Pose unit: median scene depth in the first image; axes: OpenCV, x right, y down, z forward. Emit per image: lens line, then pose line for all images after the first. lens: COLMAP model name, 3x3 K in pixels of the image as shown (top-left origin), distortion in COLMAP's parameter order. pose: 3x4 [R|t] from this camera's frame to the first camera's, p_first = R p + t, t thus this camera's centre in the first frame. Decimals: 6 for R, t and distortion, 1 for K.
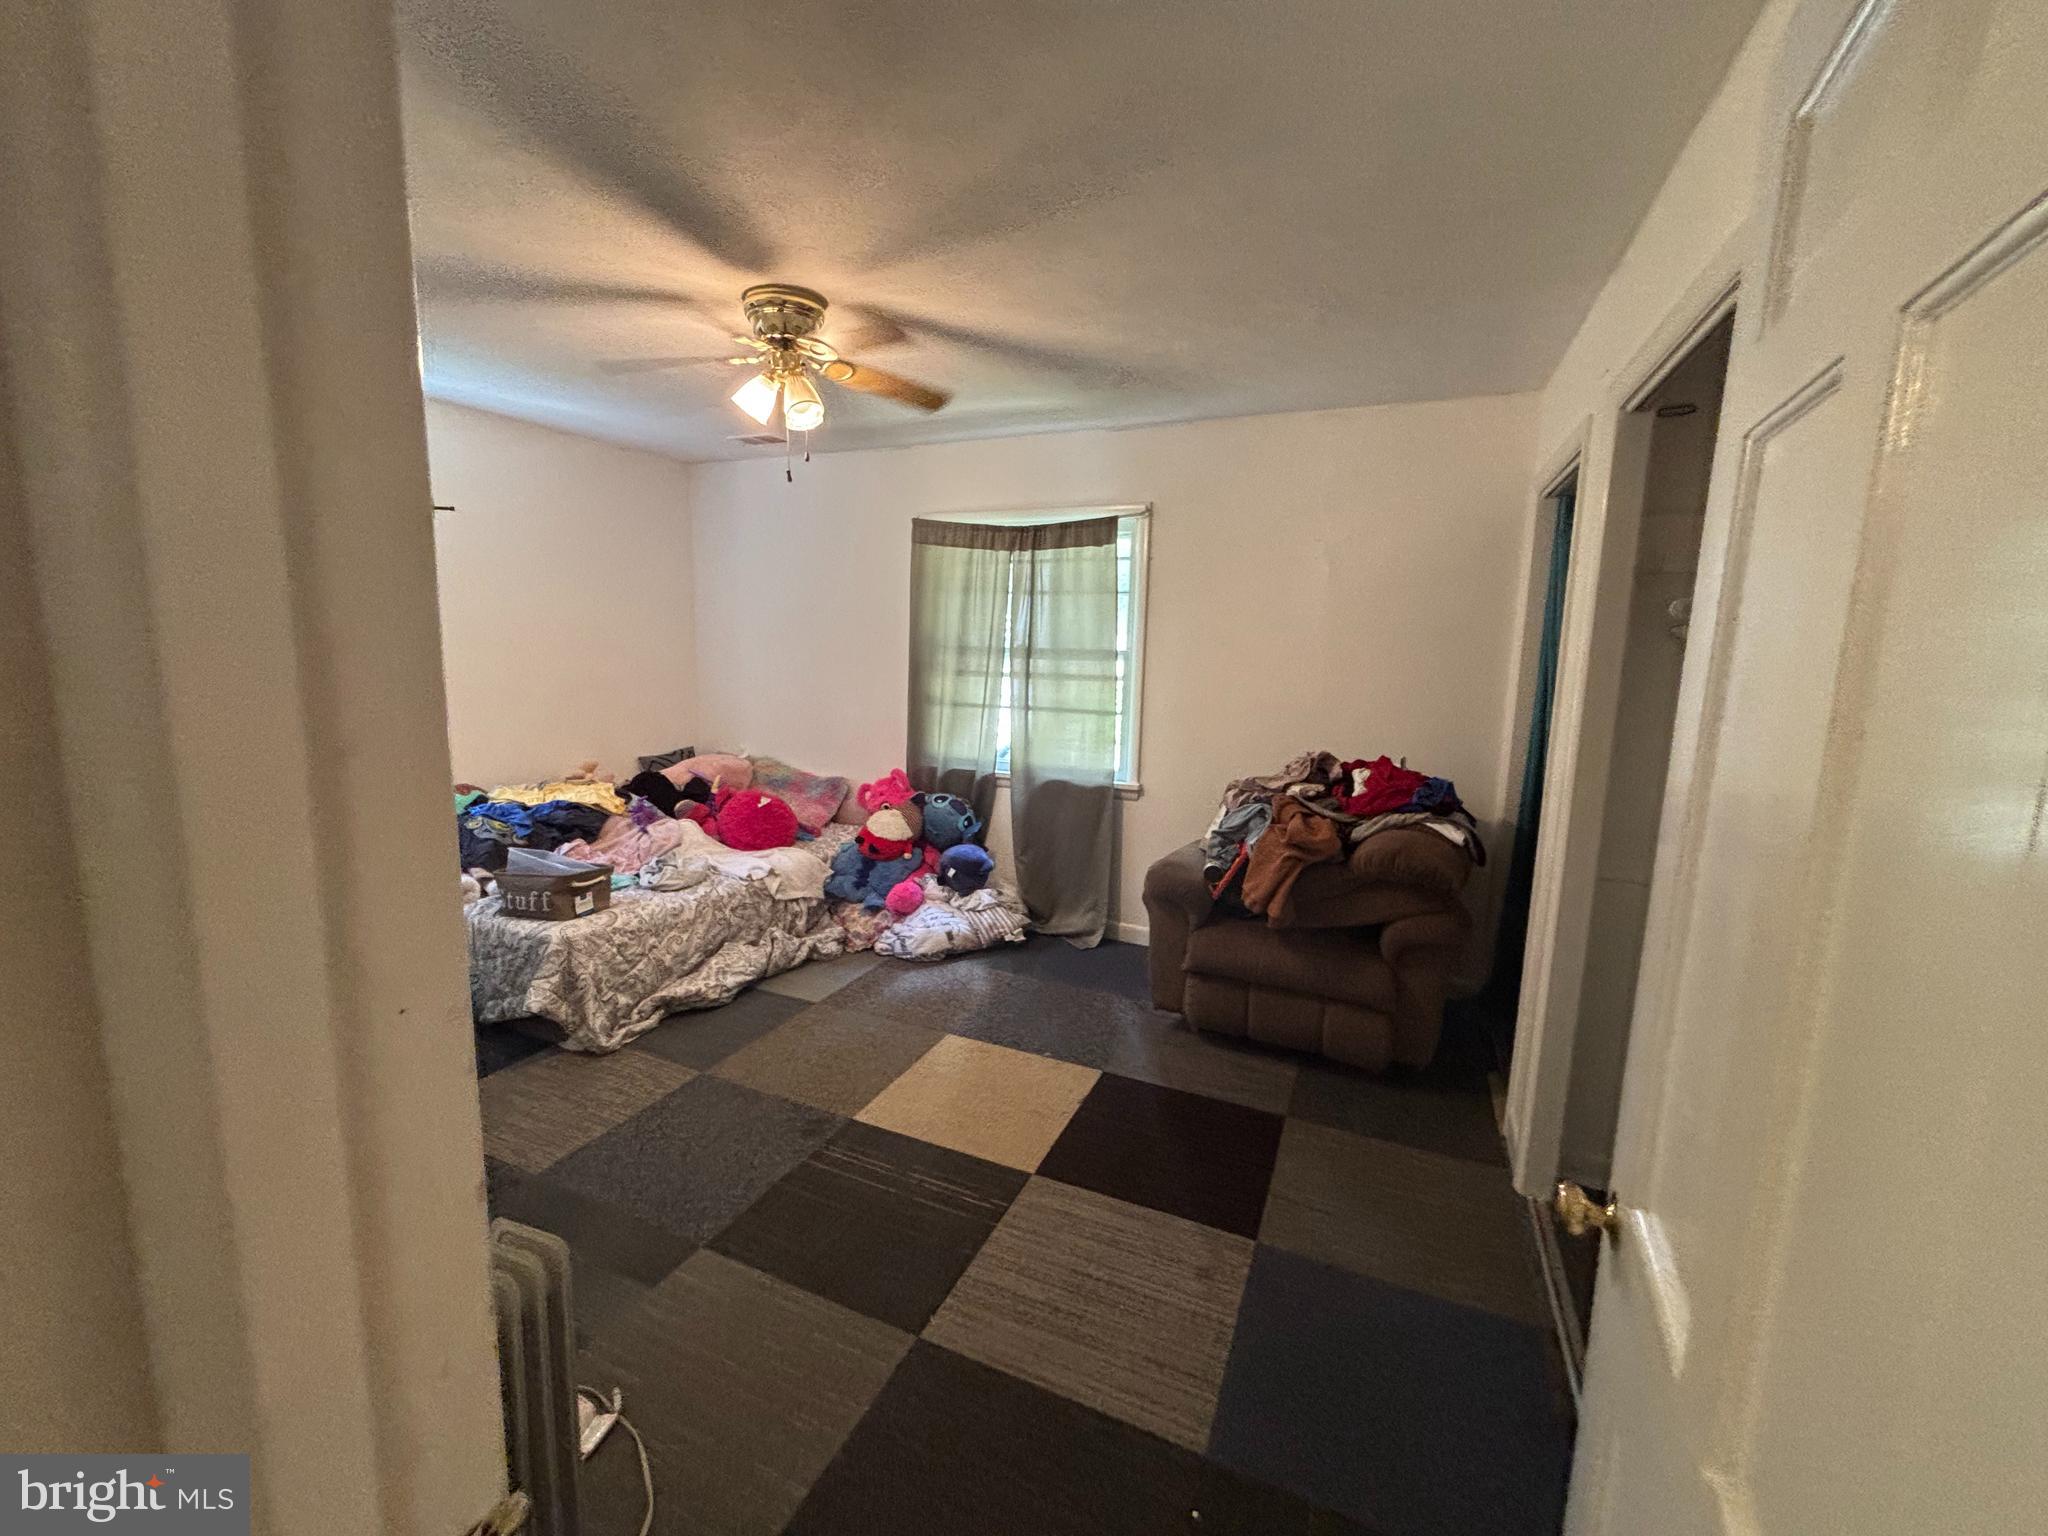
lens RADIAL K [[819.8, 0, 1027.1], [0, 819.8, 770.4], [0, 0, 1]] dist [-0.000609, 0.001117]
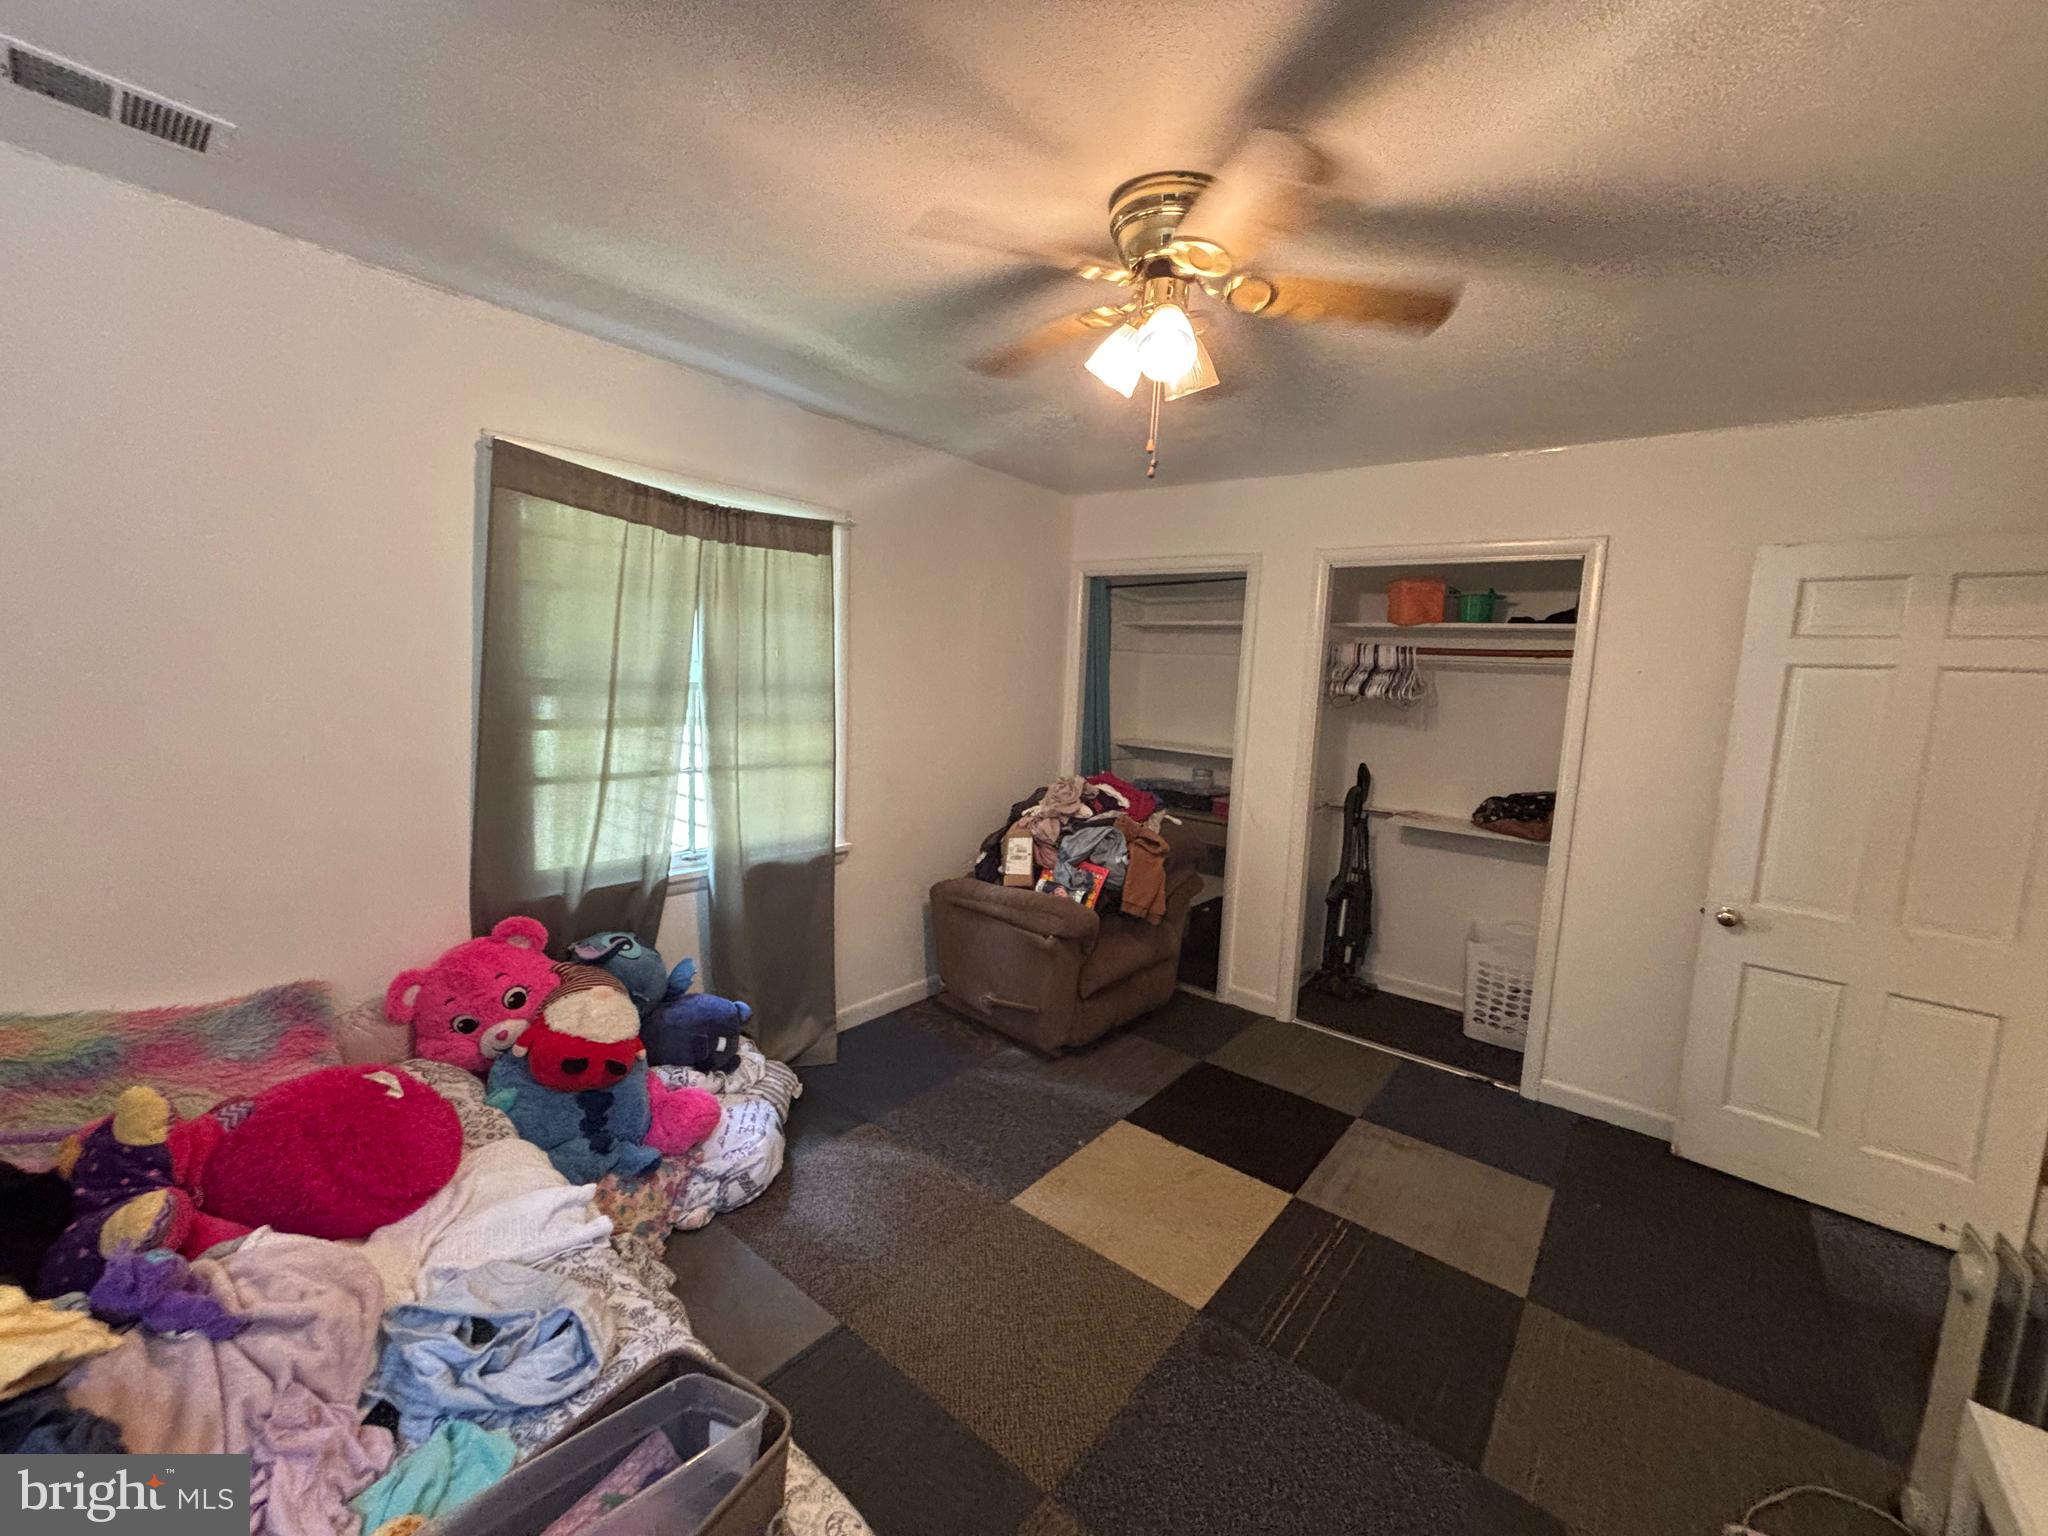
lens RADIAL K [[819.8, 0, 1025.6], [0, 819.8, 761.9], [0, 0, 1]] dist [-0.000609, 0.001117]
pose [[0.261282, -0.111413, 0.958811, -0.619167], [0.116474, 0.989698, 0.083262, -0.114892], [-0.958210, 0.089922, 0.271567, 0.591889]]
